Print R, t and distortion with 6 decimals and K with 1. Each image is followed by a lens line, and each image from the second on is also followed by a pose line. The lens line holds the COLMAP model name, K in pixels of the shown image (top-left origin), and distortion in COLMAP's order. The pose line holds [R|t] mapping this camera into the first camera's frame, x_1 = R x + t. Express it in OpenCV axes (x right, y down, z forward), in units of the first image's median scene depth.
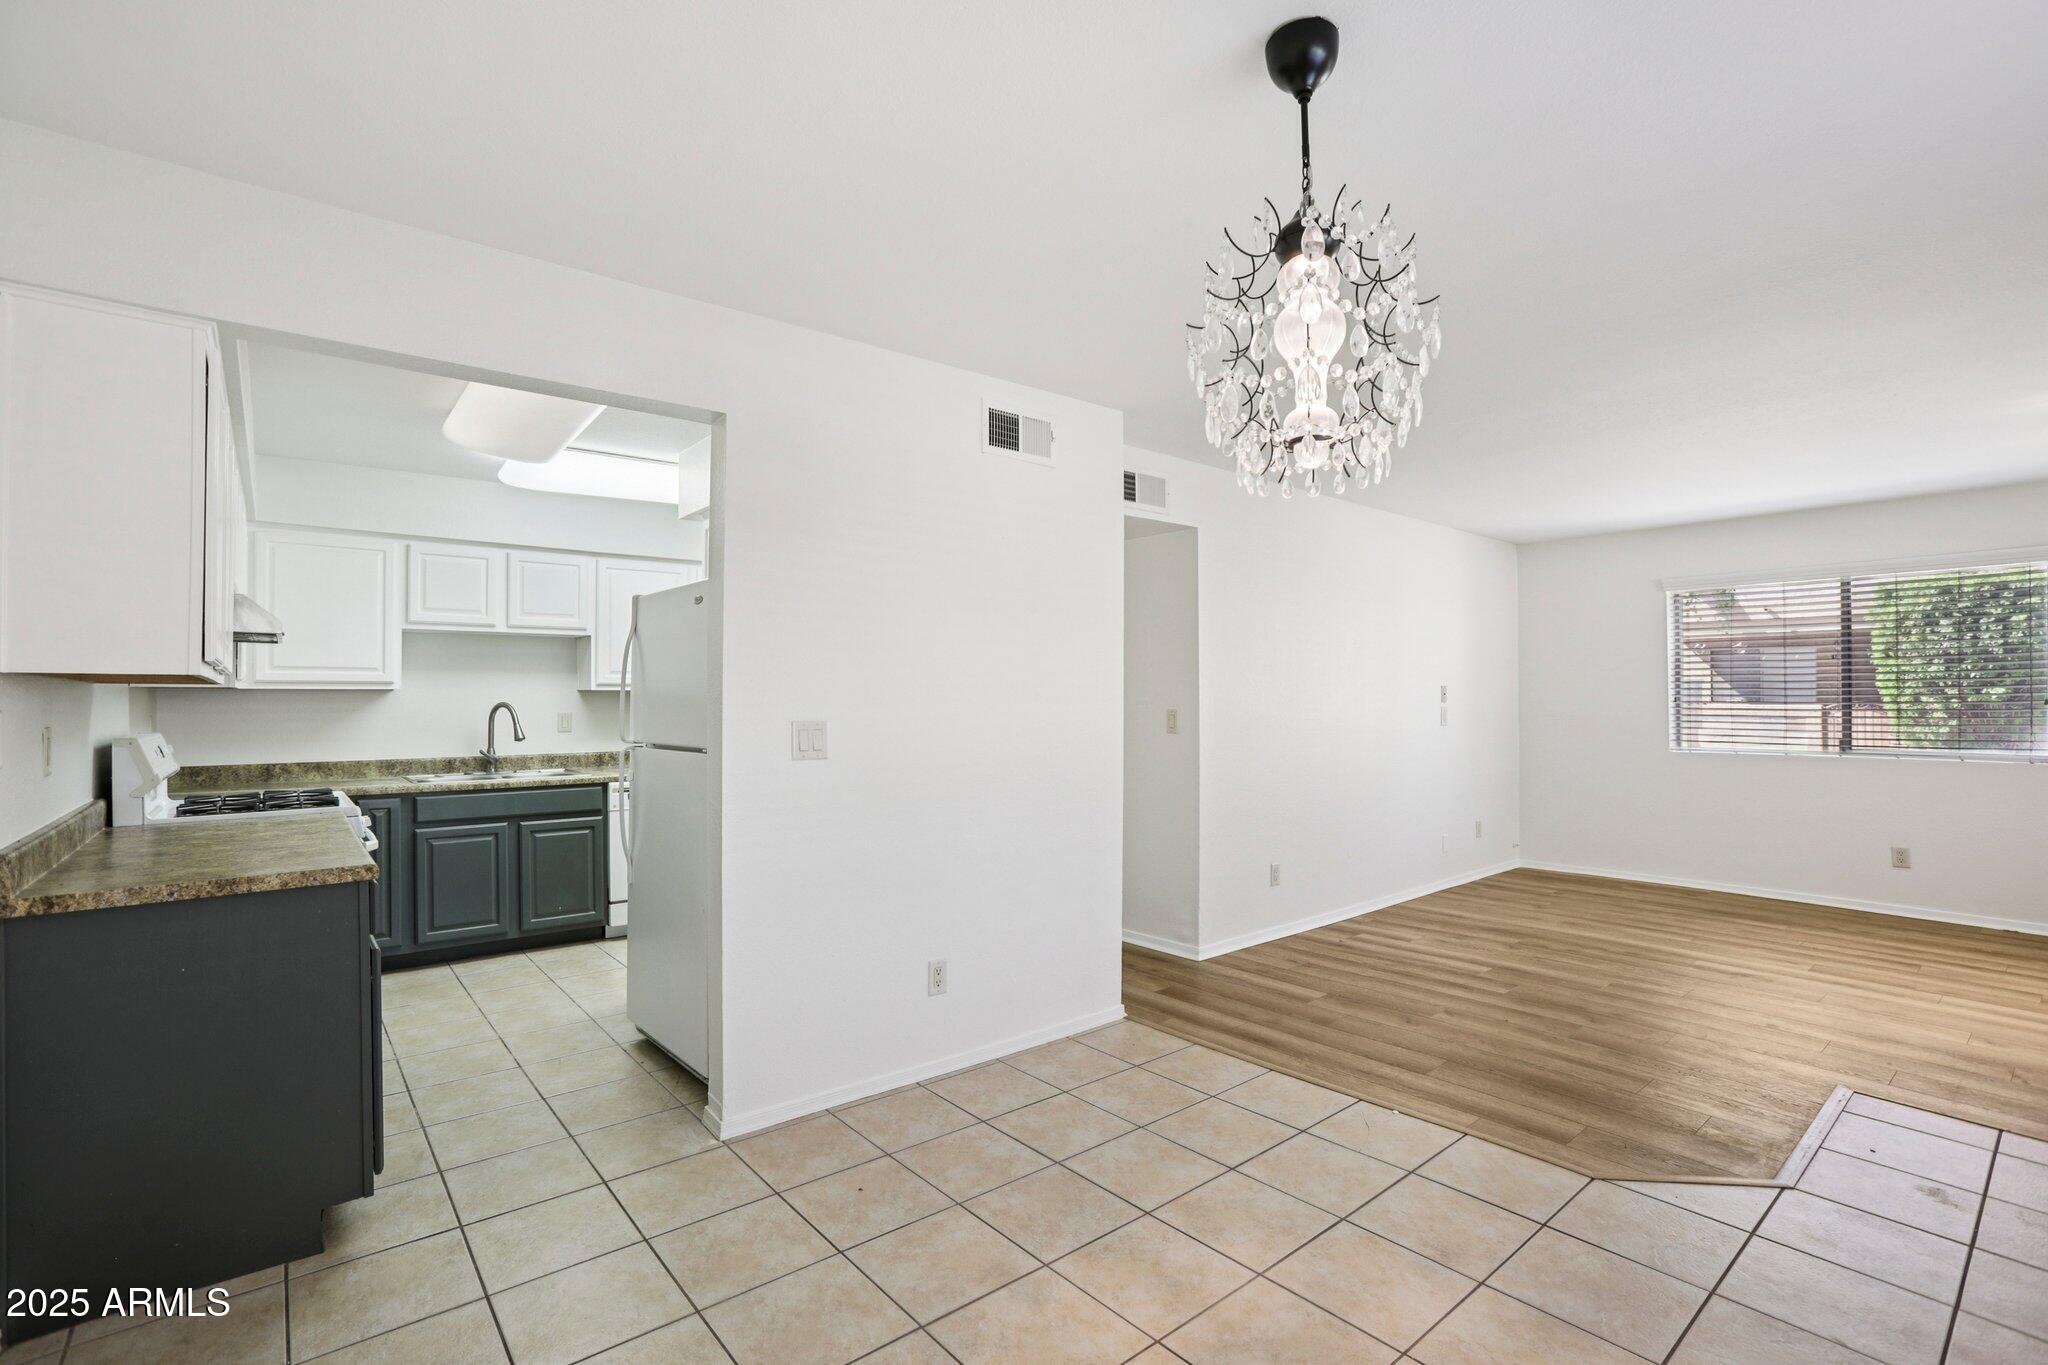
lens RADIAL K [[939.2, 0, 1012.9], [0, 939.2, 680.9], [0, 0, 1]] dist [-0.076306, 0.033033]
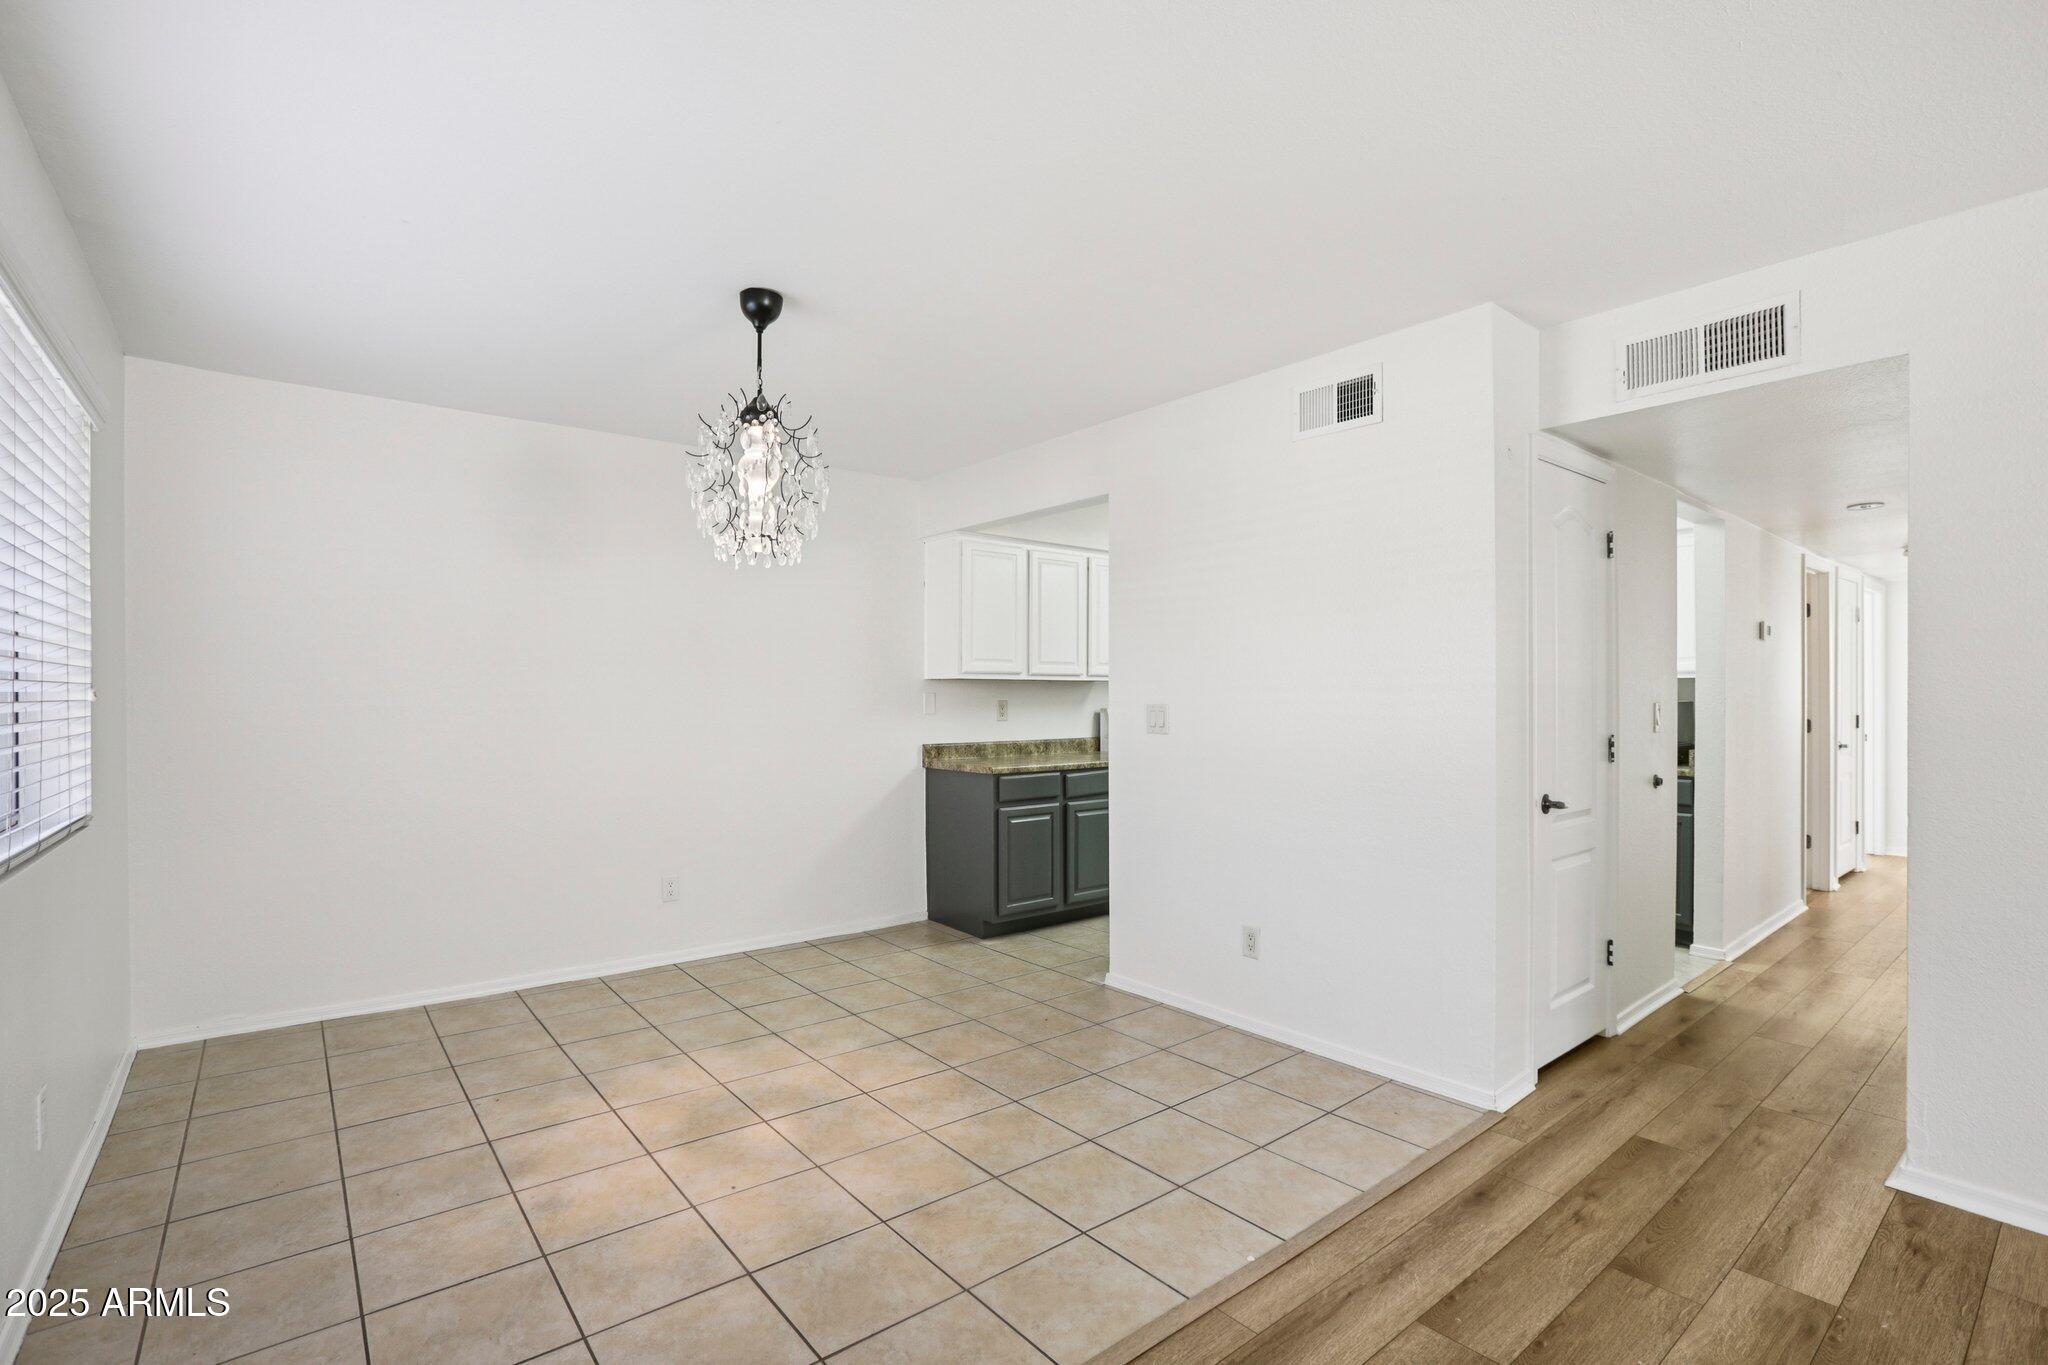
lens RADIAL K [[939.2, 0, 1012.9], [0, 939.2, 680.9], [0, 0, 1]] dist [-0.076306, 0.033033]
pose [[-0.004341, -0.008619, -0.999953, 0.707534], [0.015663, 0.999840, -0.008686, 0.012073], [0.999868, -0.015700, -0.004205, 0.510393]]
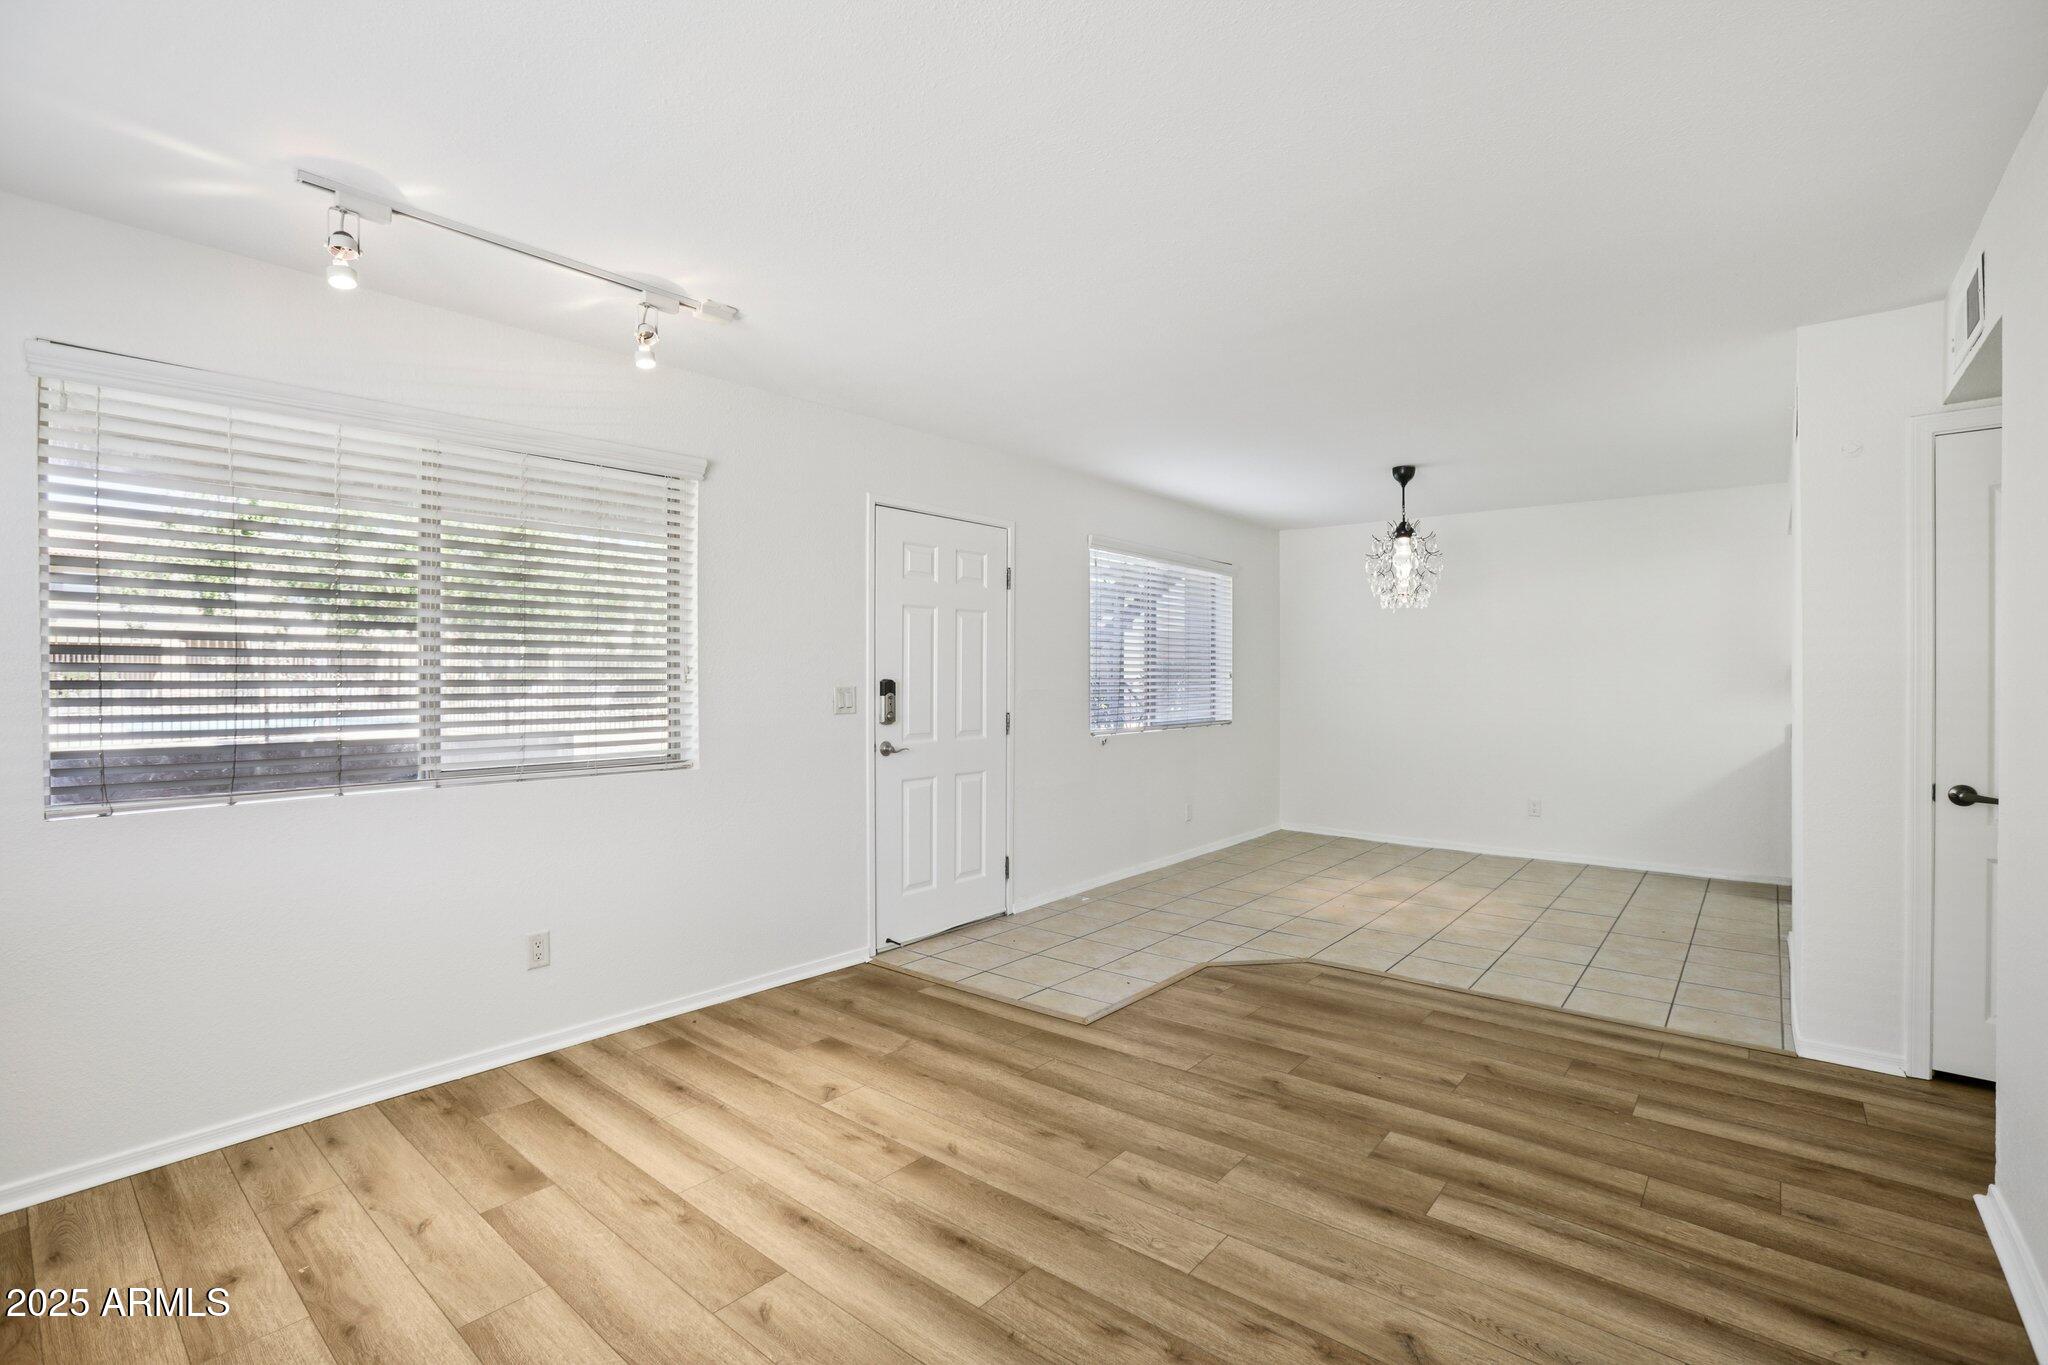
lens RADIAL K [[935.2, 0, 1034.4], [0, 935.2, 671.8], [0, 0, 1]] dist [-0.067037, 0.020660]
pose [[-0.978552, -0.002261, -0.205985, 0.786846], [0.001843, 0.999804, -0.019729, 0.027439], [0.205989, -0.019686, -0.978356, 1.361968]]
